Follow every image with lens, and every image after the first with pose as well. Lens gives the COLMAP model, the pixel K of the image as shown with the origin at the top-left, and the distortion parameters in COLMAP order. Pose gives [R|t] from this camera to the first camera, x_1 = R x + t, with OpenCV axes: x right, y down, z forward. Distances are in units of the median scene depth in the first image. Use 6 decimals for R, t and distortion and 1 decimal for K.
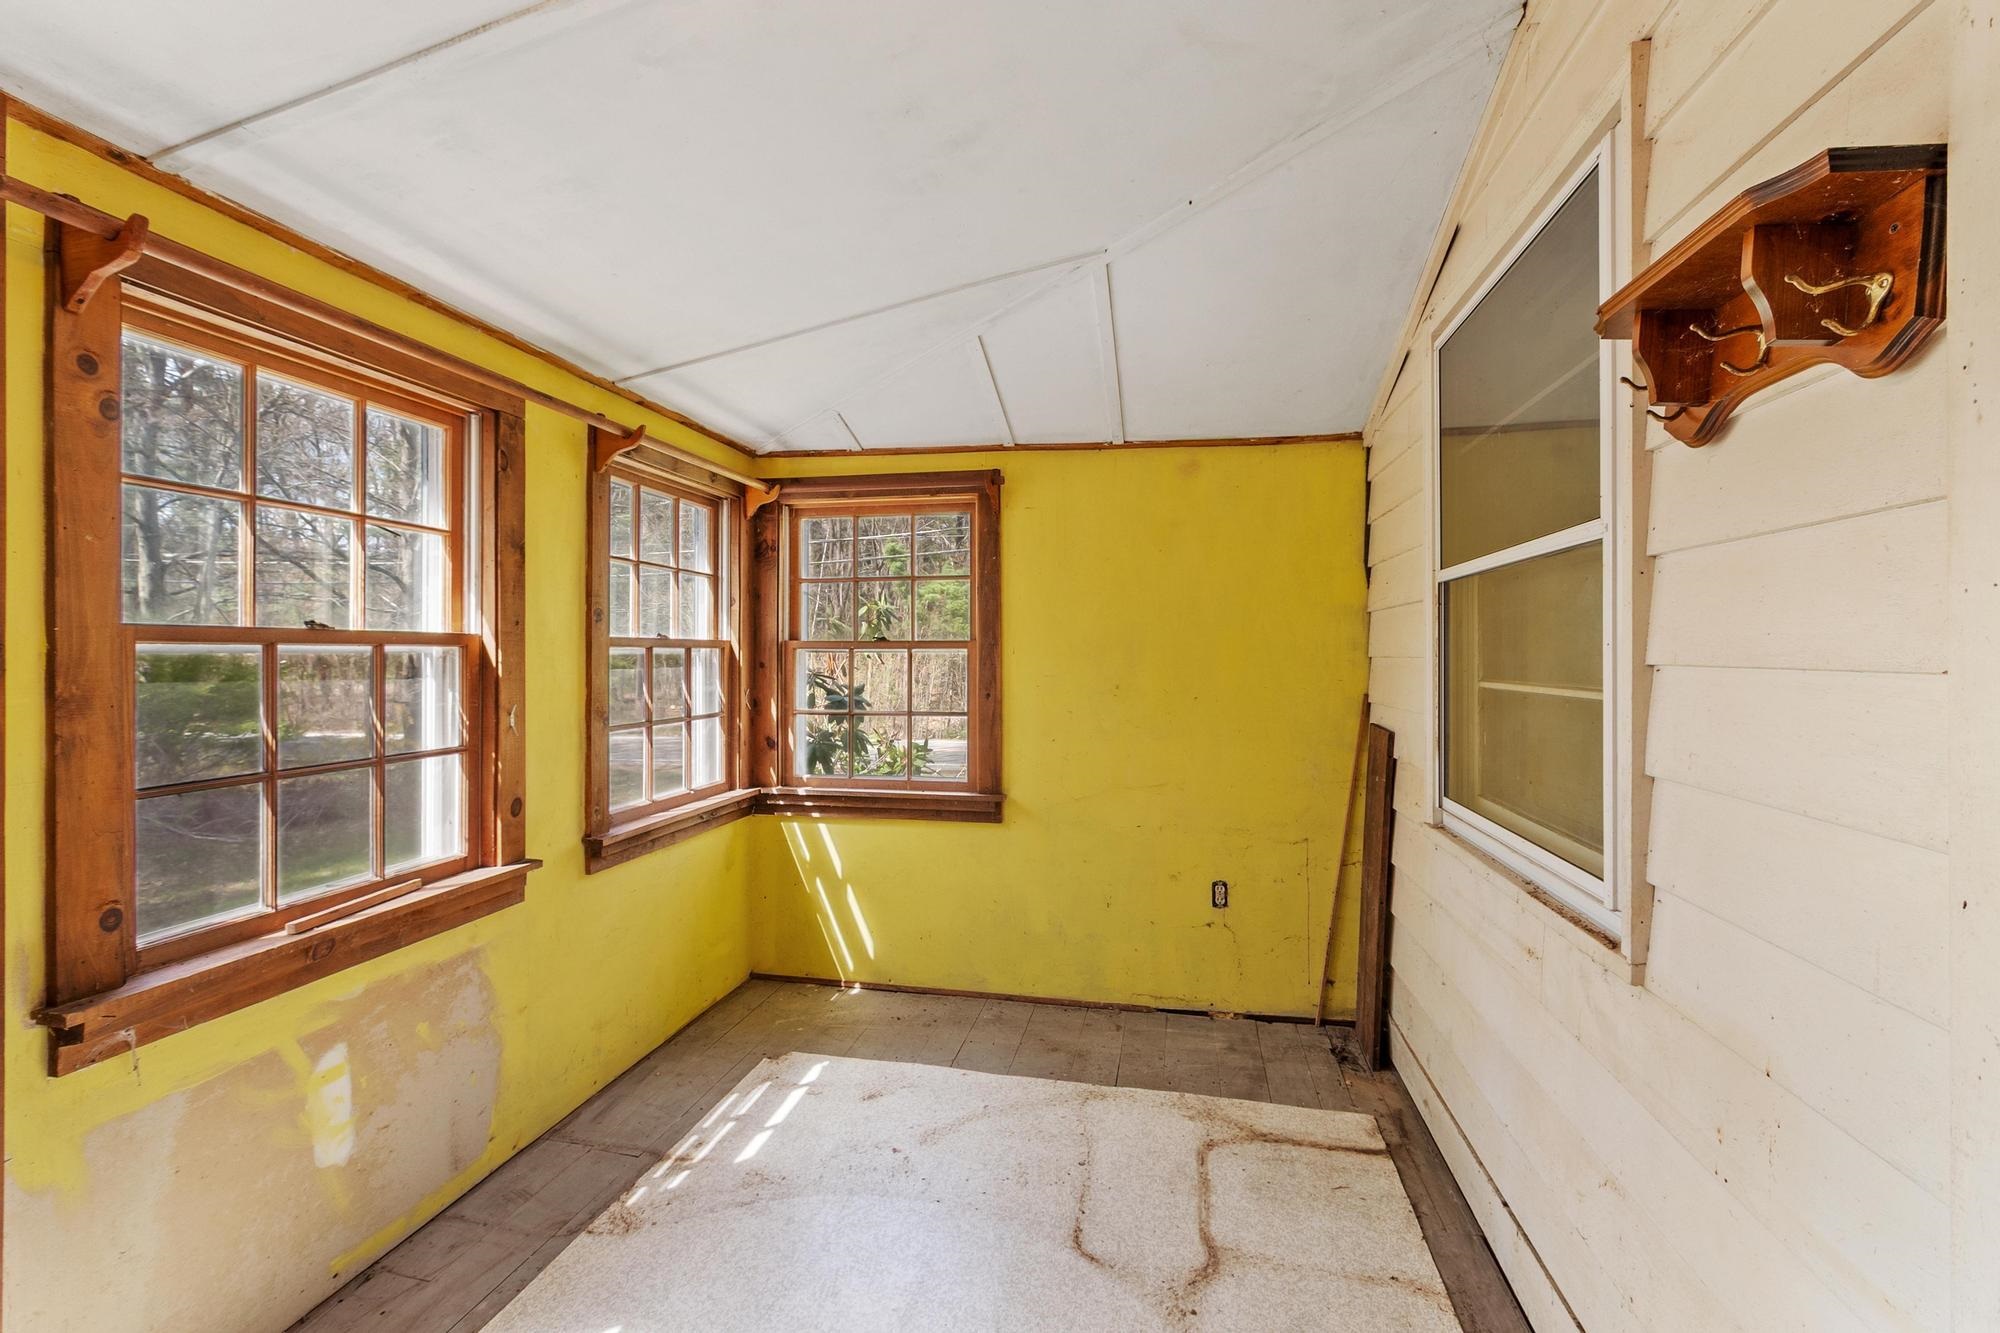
lens RADIAL K [[893.8, 0, 1004.2], [0, 893.8, 671.3], [0, 0, 1]] dist [-0.000921, 0.000206]
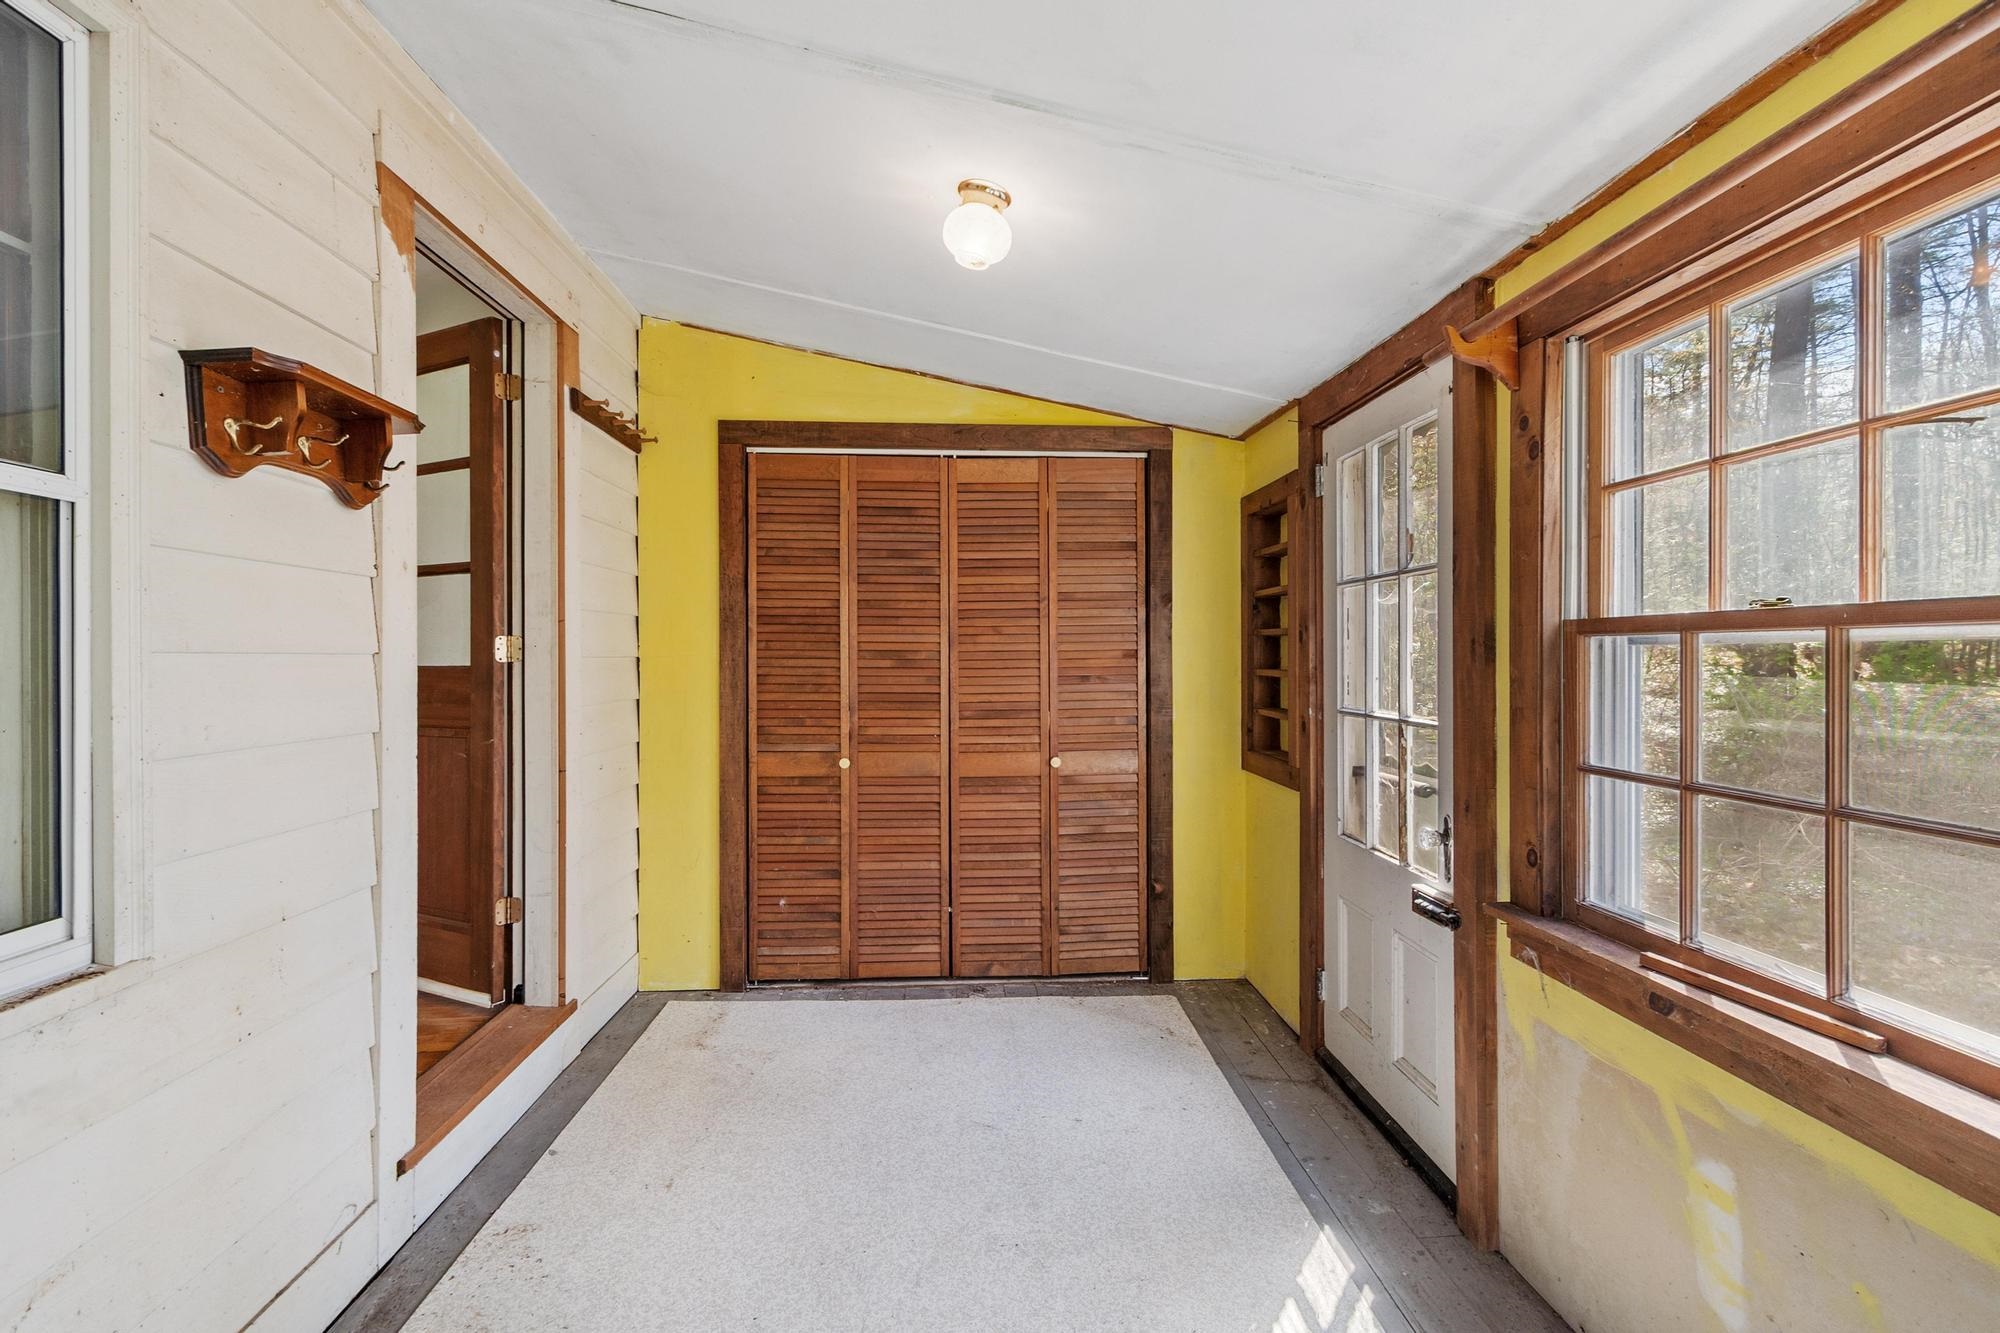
lens RADIAL K [[893.8, 0, 1004.2], [0, 893.8, 671.3], [0, 0, 1]] dist [-0.000921, 0.000206]
pose [[-0.969720, 0.024657, -0.242973, 0.016421], [0.016238, 0.999198, 0.036592, -0.034521], [0.243680, 0.031539, -0.969343, 1.575333]]
